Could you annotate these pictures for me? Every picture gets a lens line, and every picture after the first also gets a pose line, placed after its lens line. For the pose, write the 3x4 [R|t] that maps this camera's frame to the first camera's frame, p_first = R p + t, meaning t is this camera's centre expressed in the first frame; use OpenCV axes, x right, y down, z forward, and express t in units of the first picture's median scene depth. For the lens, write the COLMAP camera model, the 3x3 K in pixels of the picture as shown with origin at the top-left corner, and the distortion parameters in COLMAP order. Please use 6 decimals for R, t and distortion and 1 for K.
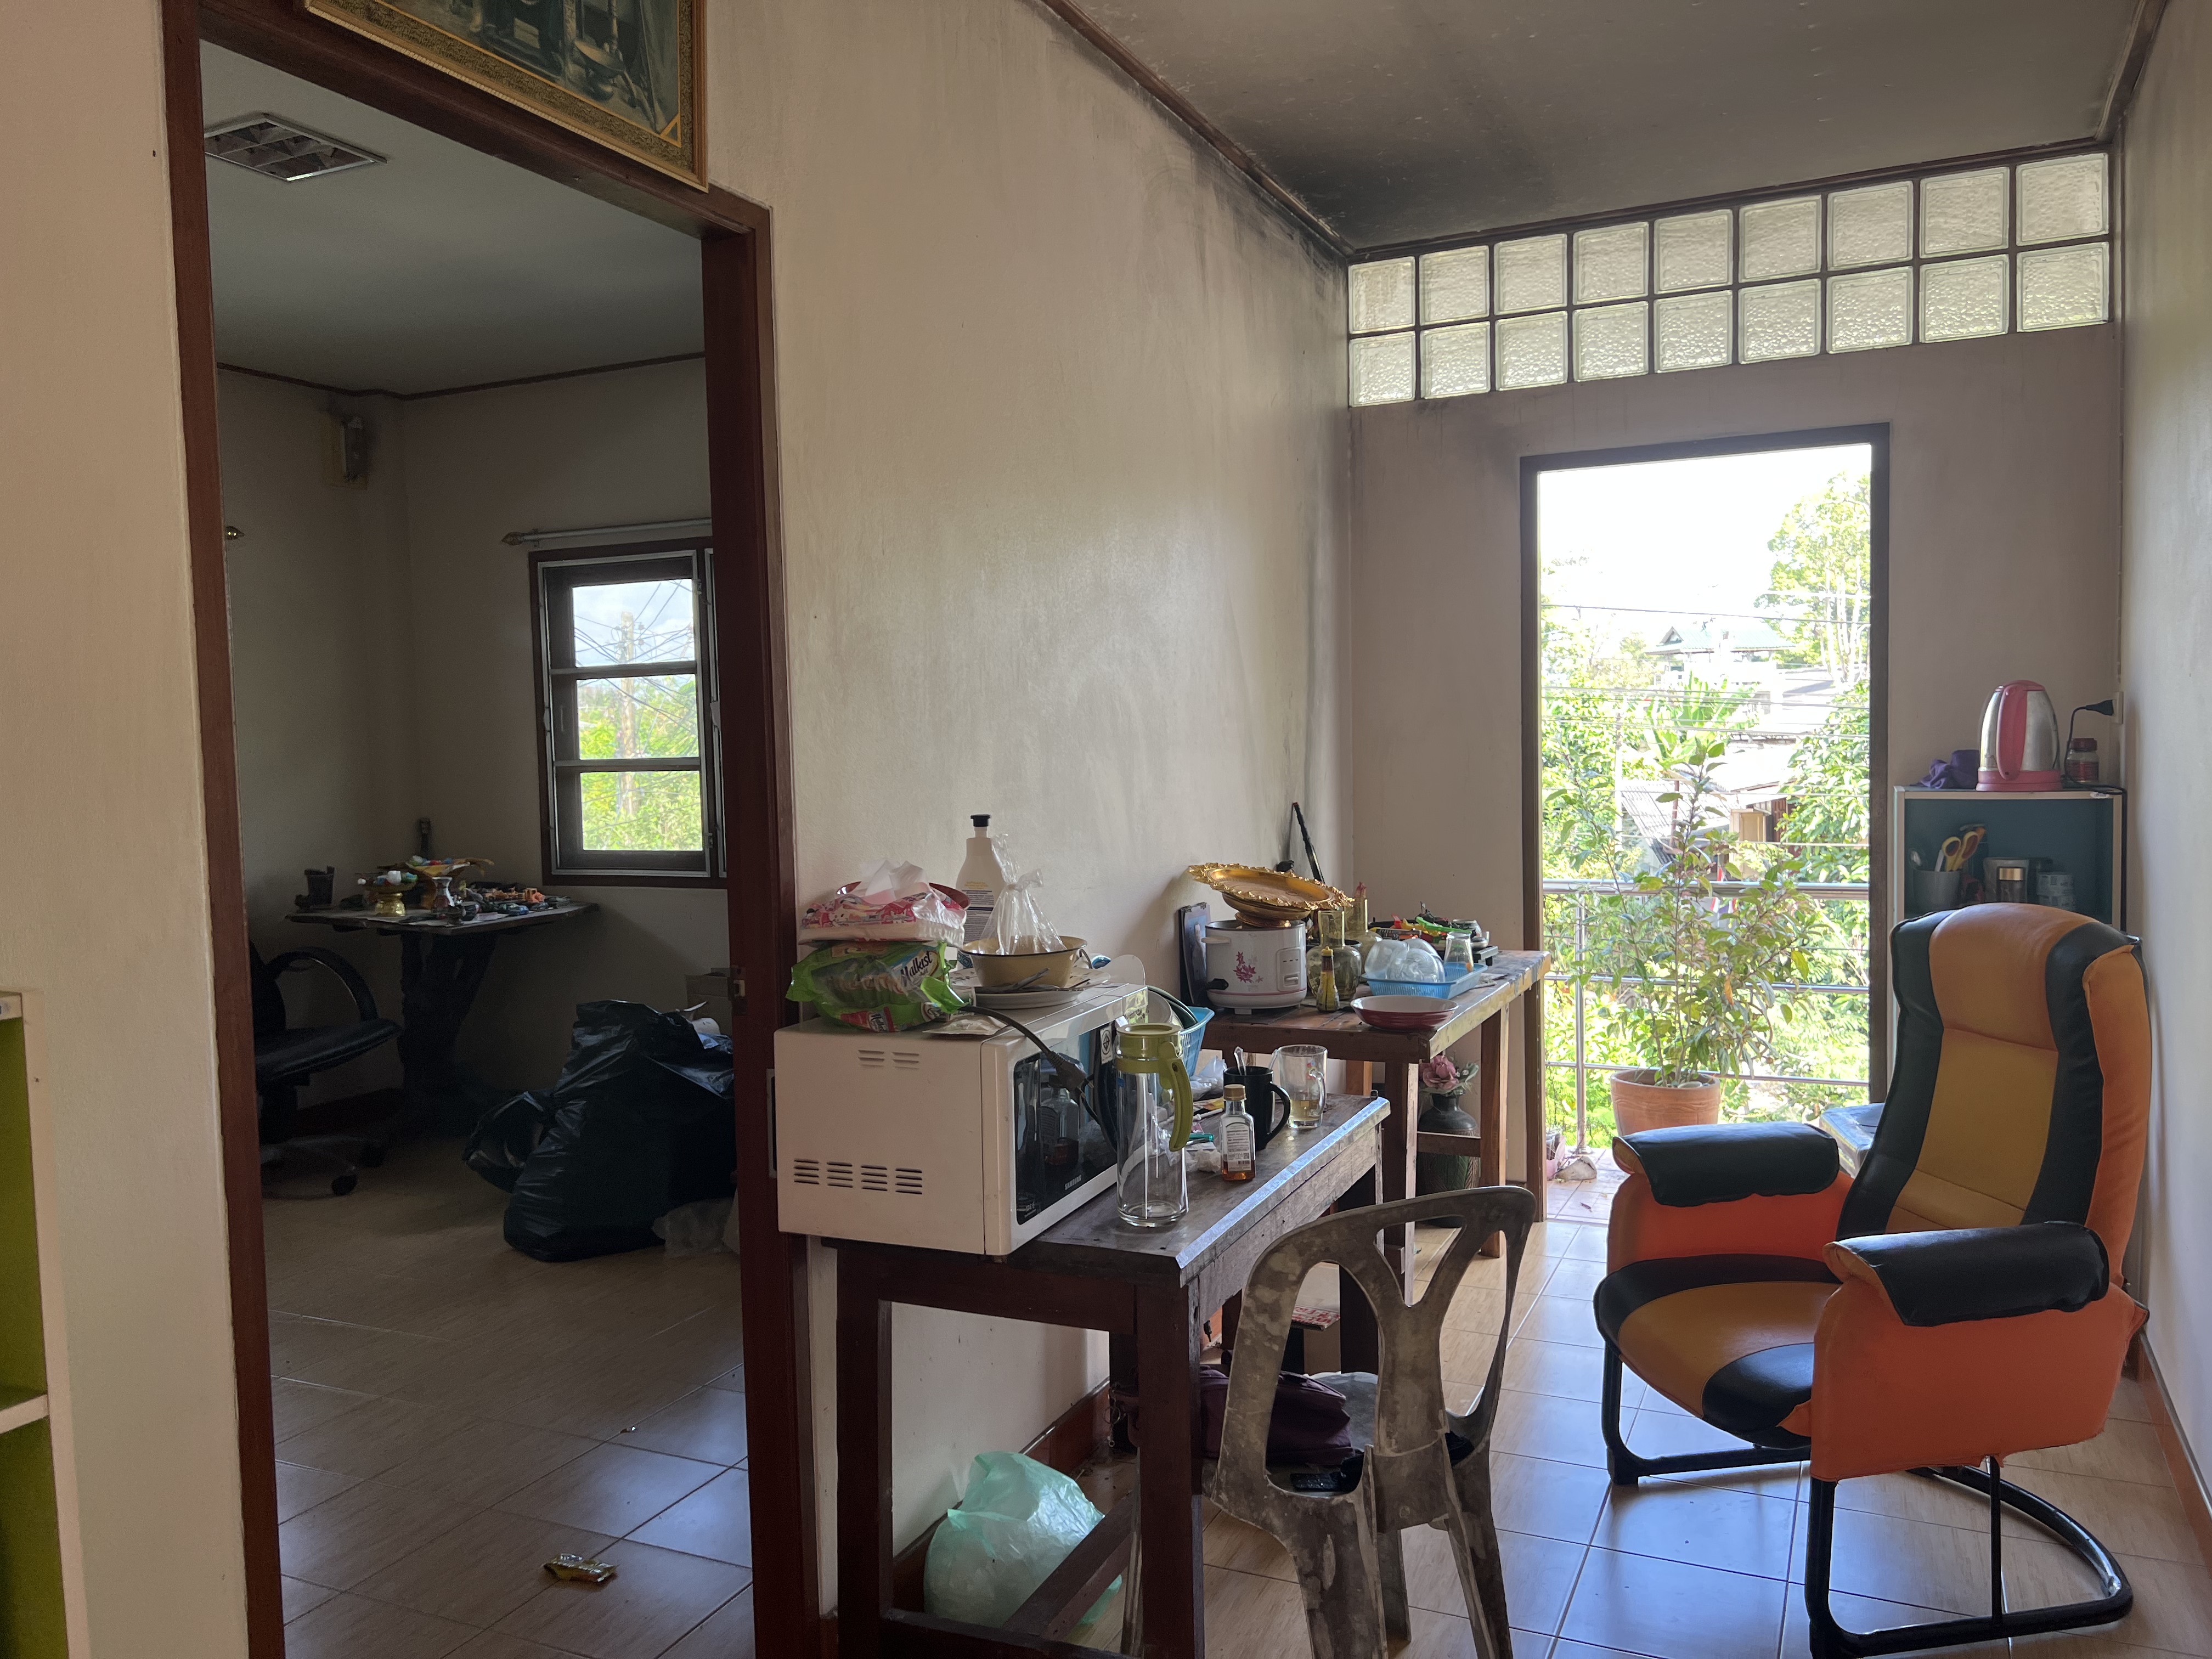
lens RADIAL K [[1669.9, 0, 1114.7], [0, 1669.9, 809.9], [0, 0, 1]] dist [0.025608, -0.009061]
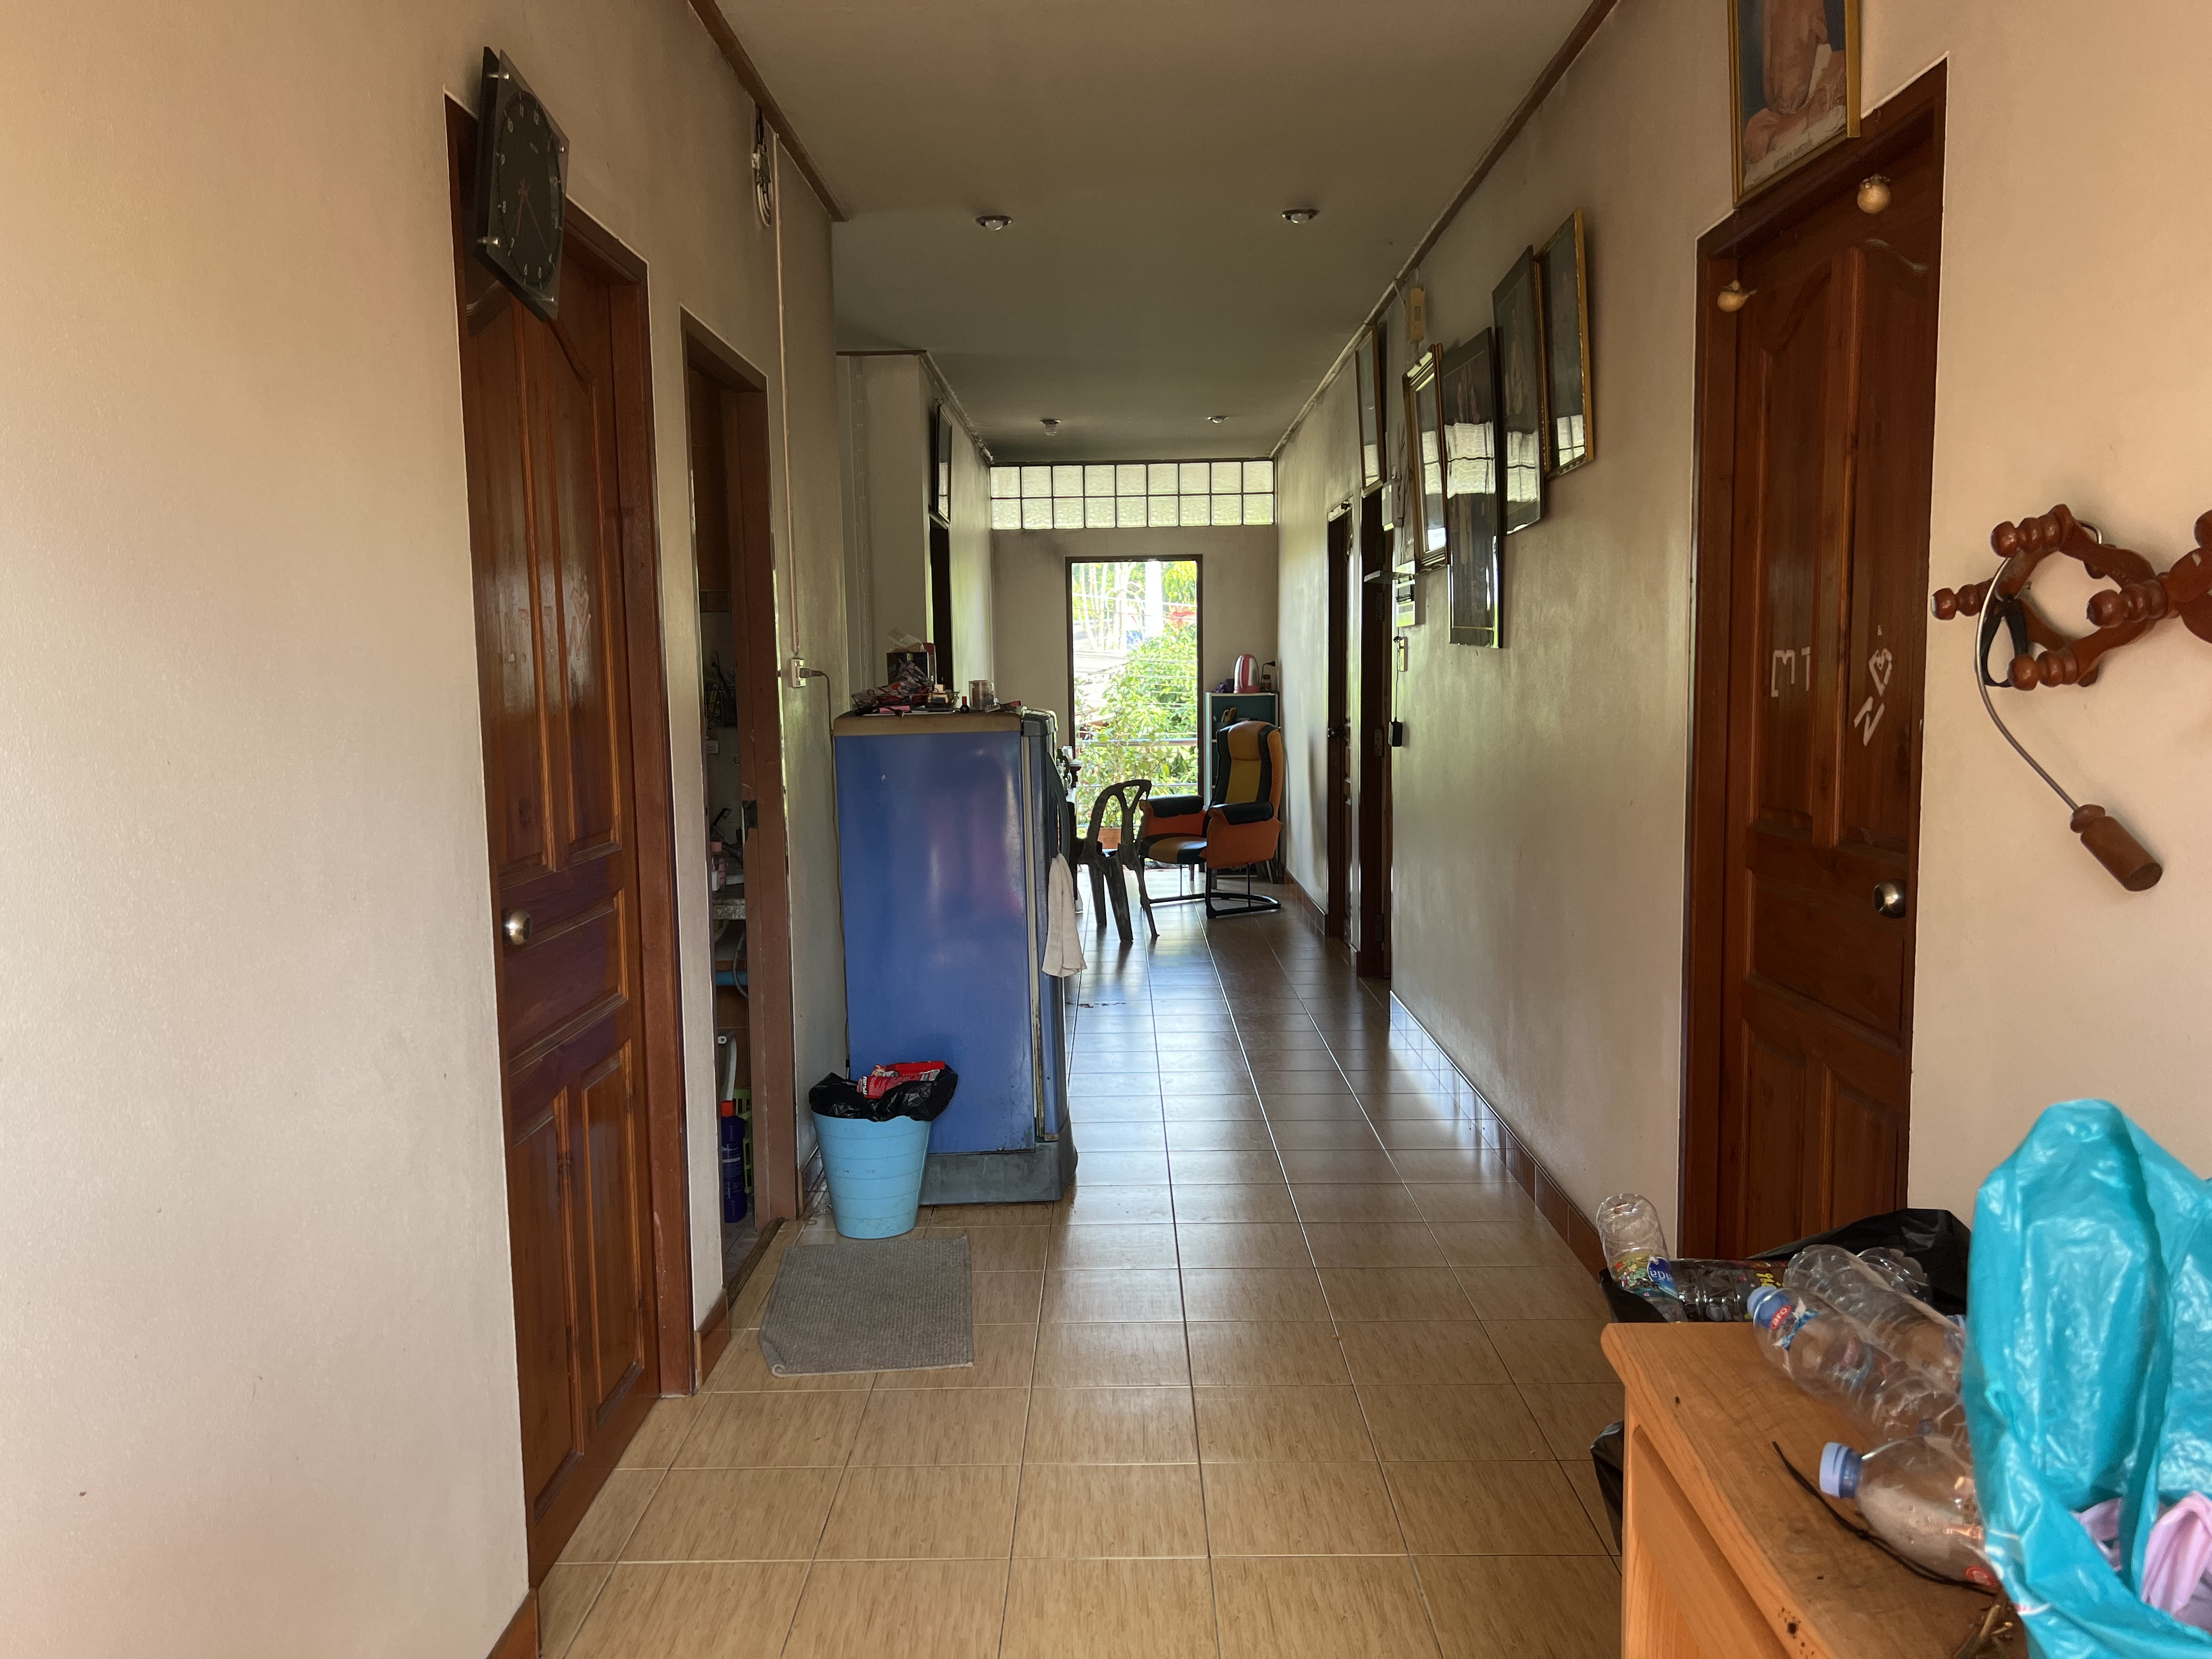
lens RADIAL K [[1669.9, 0, 1111.4], [0, 1669.9, 843.2], [0, 0, 1]] dist [0.025608, -0.009061]
pose [[0.908922, -0.032170, 0.415724, -0.762365], [0.011713, 0.998596, 0.051667, 0.083714], [-0.416802, -0.042092, 0.908022, -1.322482]]
